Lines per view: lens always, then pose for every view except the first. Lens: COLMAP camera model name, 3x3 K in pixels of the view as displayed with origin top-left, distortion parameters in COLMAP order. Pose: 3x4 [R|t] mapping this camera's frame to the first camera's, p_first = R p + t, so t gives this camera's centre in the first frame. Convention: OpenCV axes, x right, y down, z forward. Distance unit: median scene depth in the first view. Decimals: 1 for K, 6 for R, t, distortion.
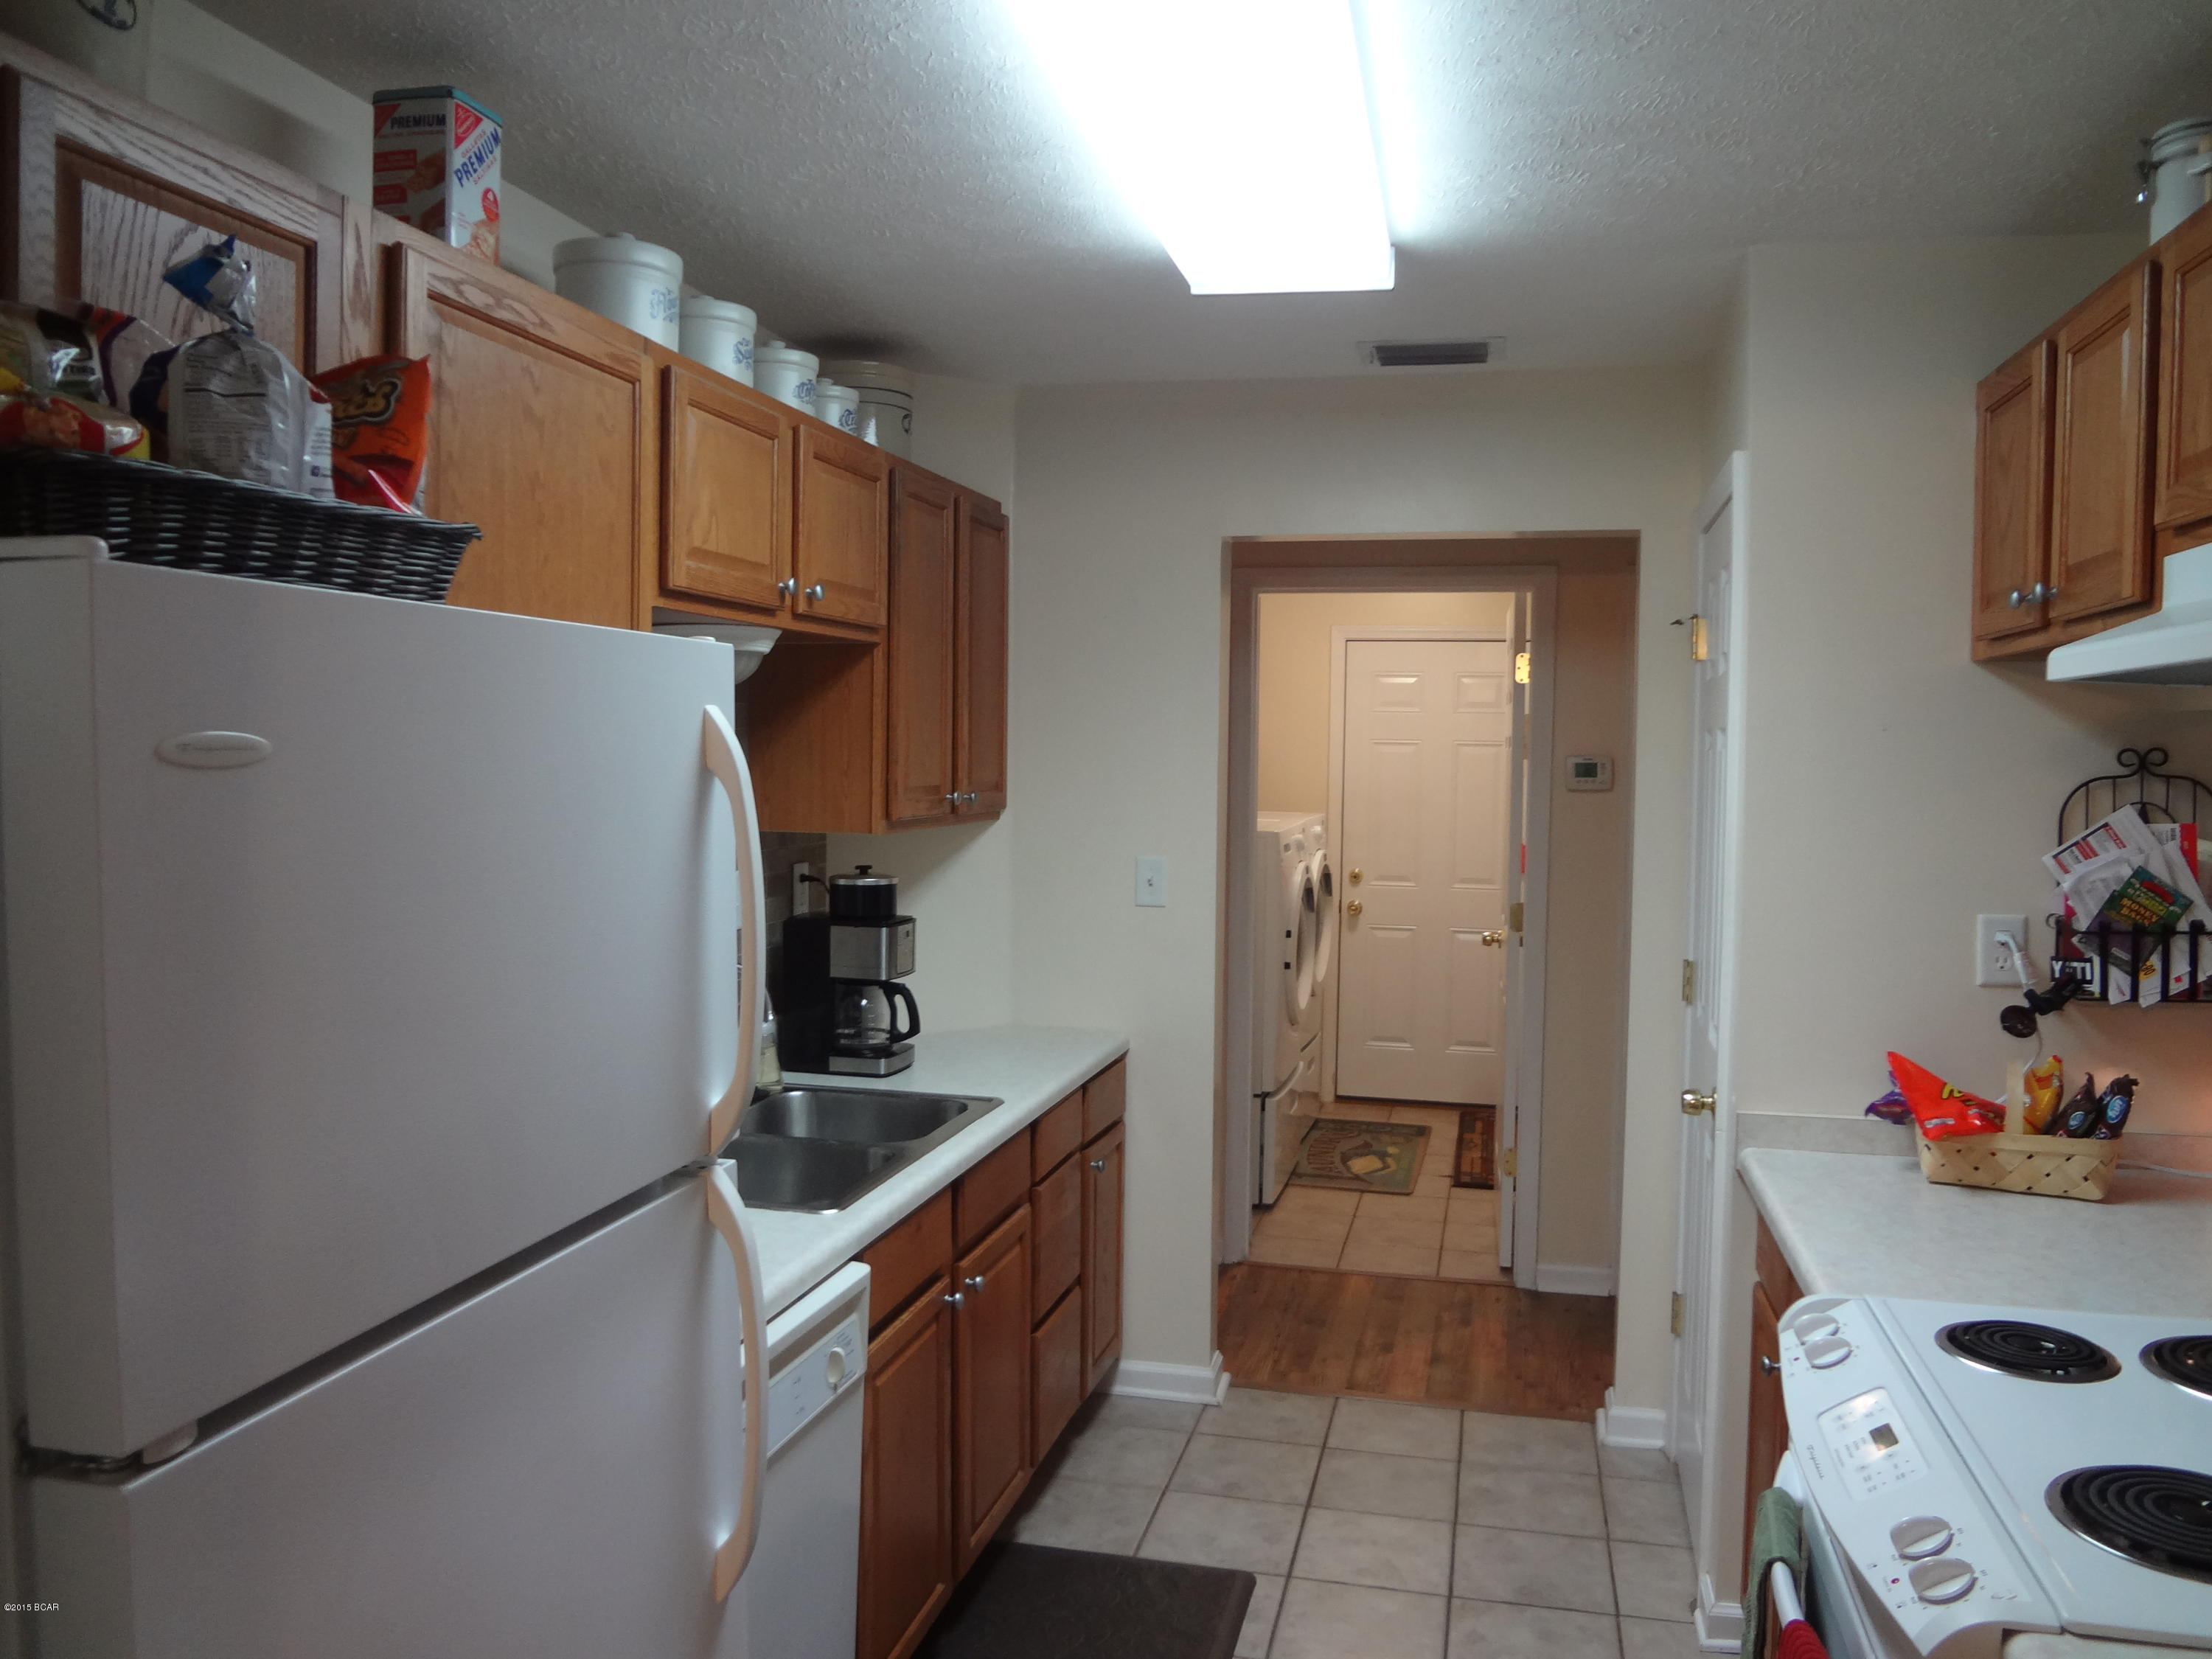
lens RADIAL K [[1660.6, 0, 1112.1], [0, 1660.6, 825.8], [0, 0, 1]] dist [-0.050962, 0.008182]
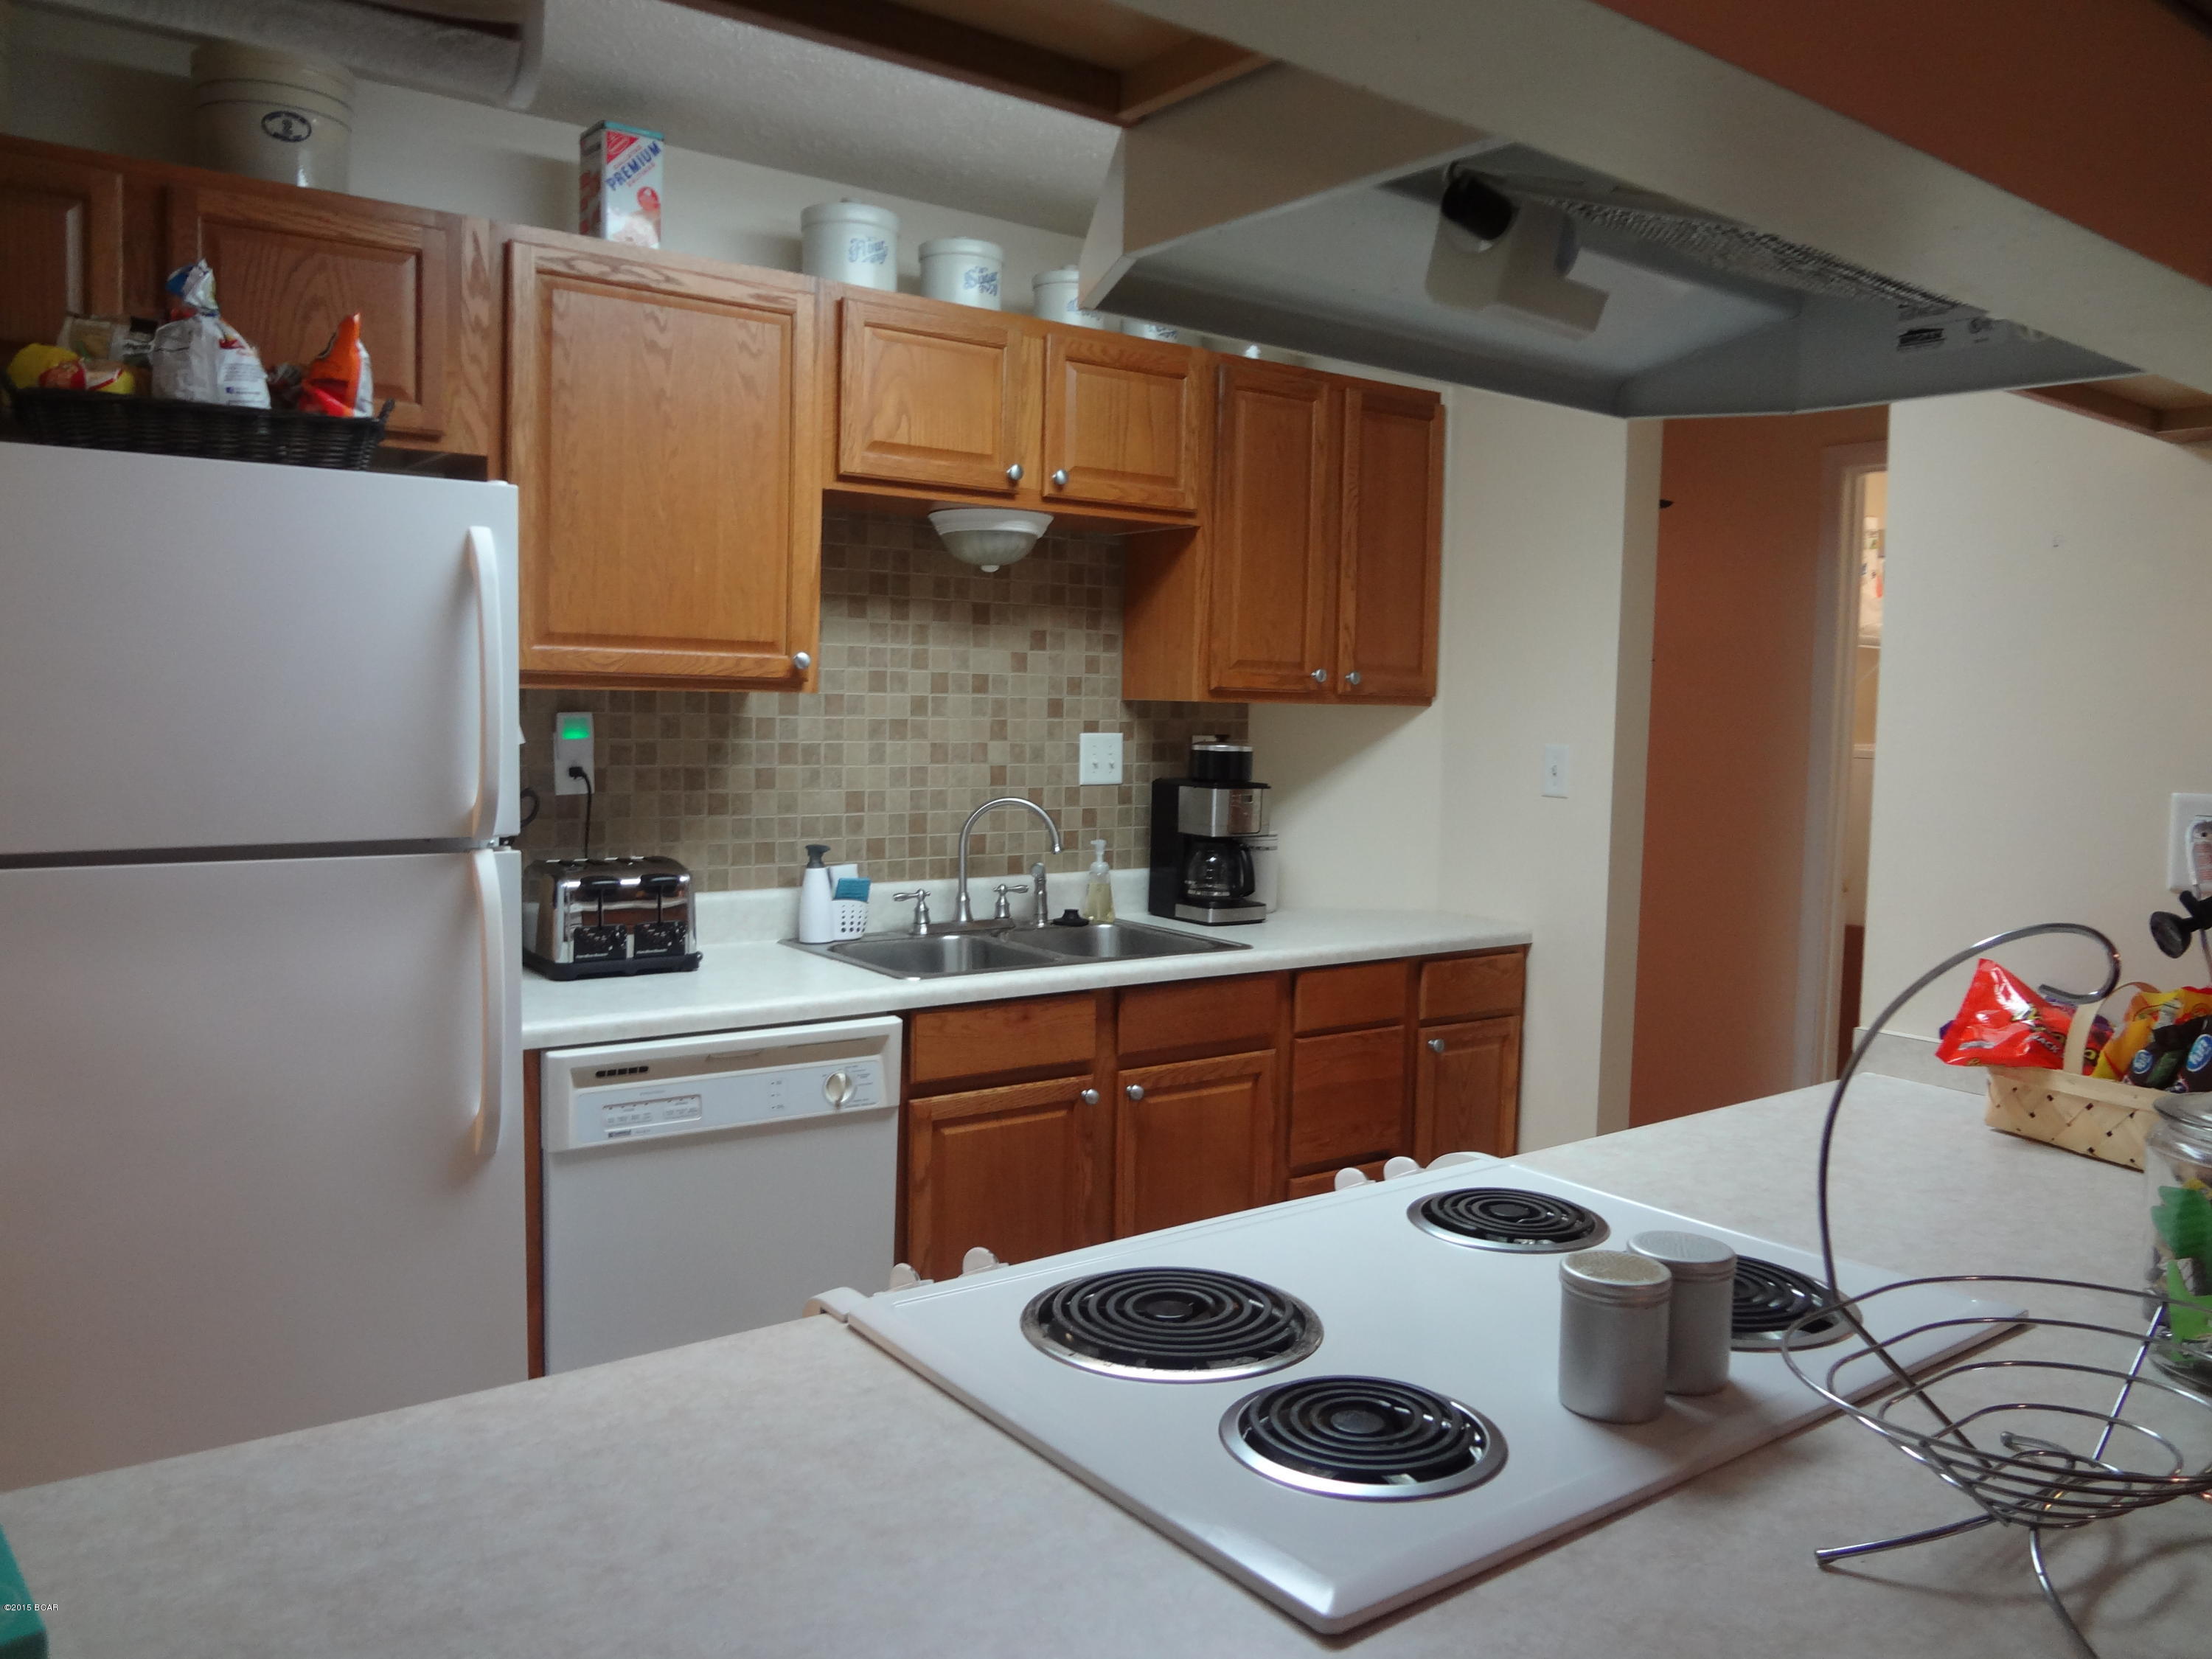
lens RADIAL K [[1660.6, 0, 1107.4], [0, 1660.6, 830.5], [0, 0, 1]] dist [-0.050962, 0.008182]
pose [[0.763931, 0.055282, -0.642925, 0.833180], [-0.044038, 0.998467, 0.033527, 0.089558], [0.643793, 0.002701, 0.765195, 0.187649]]
